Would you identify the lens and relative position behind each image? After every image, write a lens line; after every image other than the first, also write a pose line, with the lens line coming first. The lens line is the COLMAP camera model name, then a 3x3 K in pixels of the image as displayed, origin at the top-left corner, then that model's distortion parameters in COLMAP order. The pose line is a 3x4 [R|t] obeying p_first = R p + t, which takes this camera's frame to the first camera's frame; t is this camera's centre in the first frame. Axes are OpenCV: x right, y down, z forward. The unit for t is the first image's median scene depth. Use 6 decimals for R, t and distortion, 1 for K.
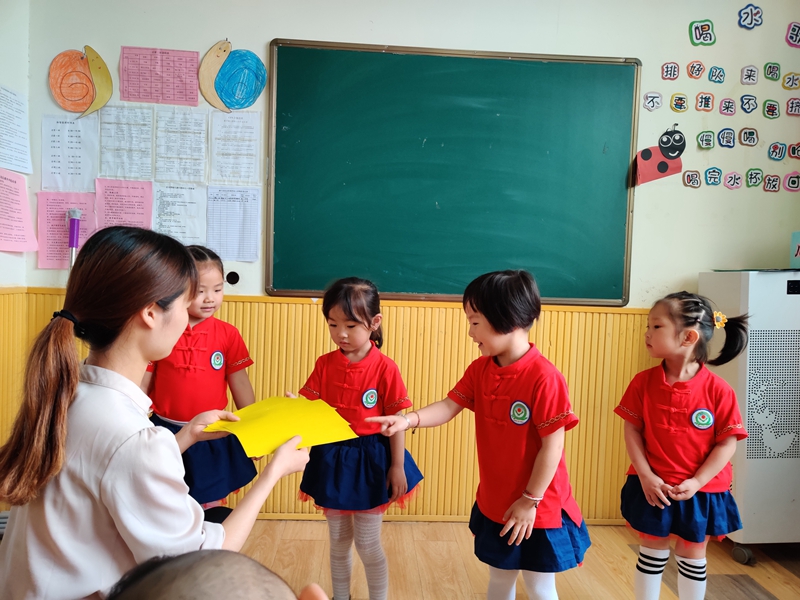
lens RADIAL K [[595.4, 0, 388.0], [0, 595.4, 279.7], [0, 0, 1]] dist [0.044388, -0.036341]
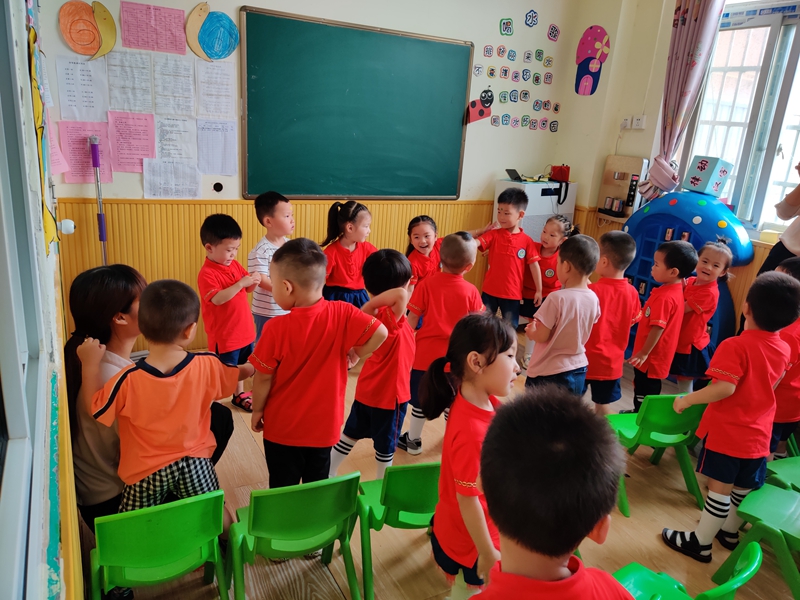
lens RADIAL K [[595.4, 0, 400.1], [0, 595.4, 299.4], [0, 0, 1]] dist [0.044388, -0.036341]
pose [[0.904482, -0.098237, 0.415044, -0.489446], [-0.015384, 0.964966, 0.261924, -0.125453], [-0.426234, -0.243291, 0.871283, -0.470875]]
